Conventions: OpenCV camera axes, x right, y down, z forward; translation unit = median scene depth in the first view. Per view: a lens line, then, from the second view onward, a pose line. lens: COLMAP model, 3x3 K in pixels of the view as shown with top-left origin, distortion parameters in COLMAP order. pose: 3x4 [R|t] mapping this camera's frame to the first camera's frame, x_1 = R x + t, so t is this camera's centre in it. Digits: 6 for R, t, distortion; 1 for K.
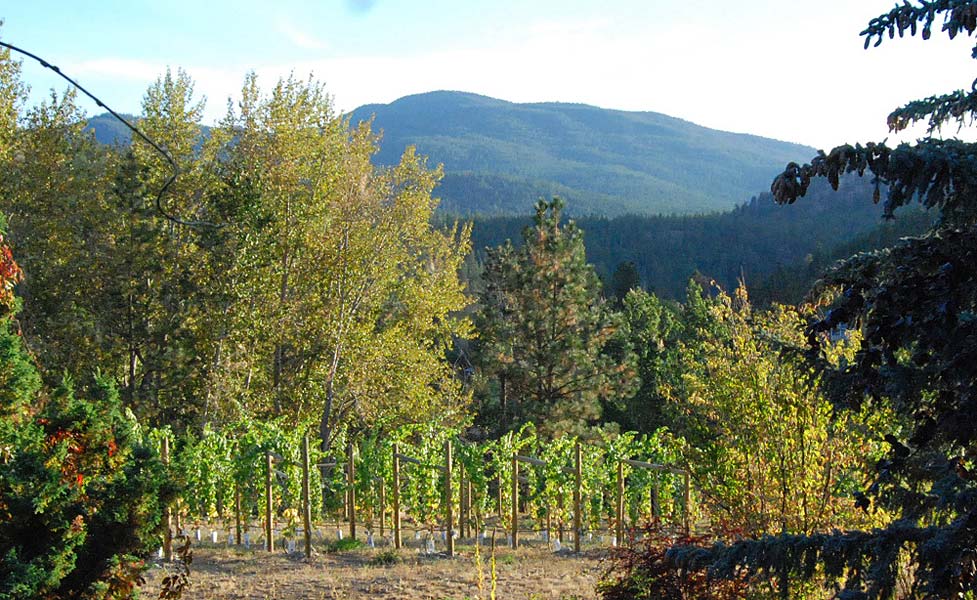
lens RADIAL K [[900.7, 0, 488.5], [0, 900.7, 299.8], [0, 0, 1]] dist [-0.016720, 0.000000]
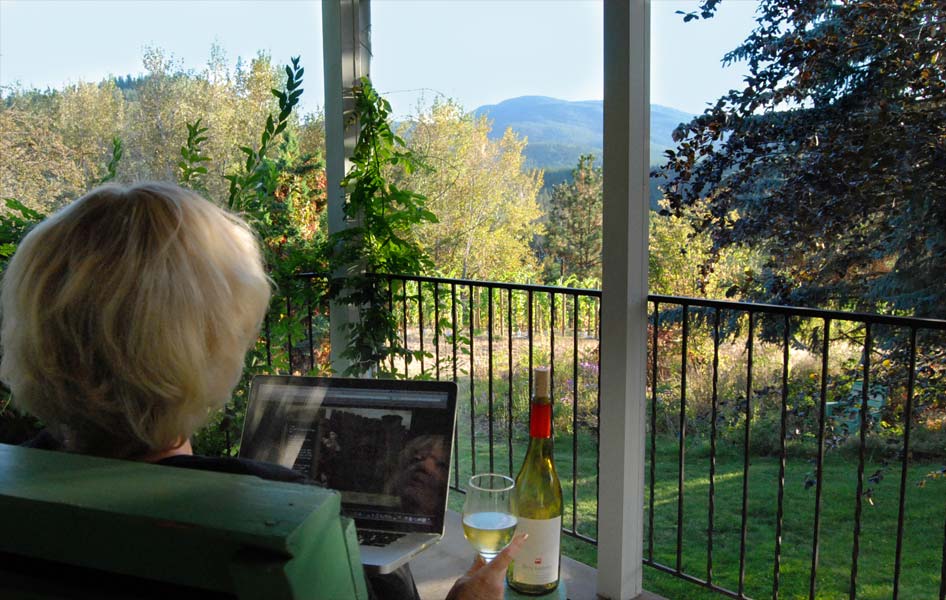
lens RADIAL K [[705.4, 0, 472.0], [0, 705.4, 300.2], [0, 0, 1]] dist [-0.042761, 0.001911]
pose [[0.989360, 0.004203, -0.145427, 0.045388], [0.003527, 0.998596, 0.052858, 0.099281], [0.145445, -0.052808, 0.987956, -0.414050]]
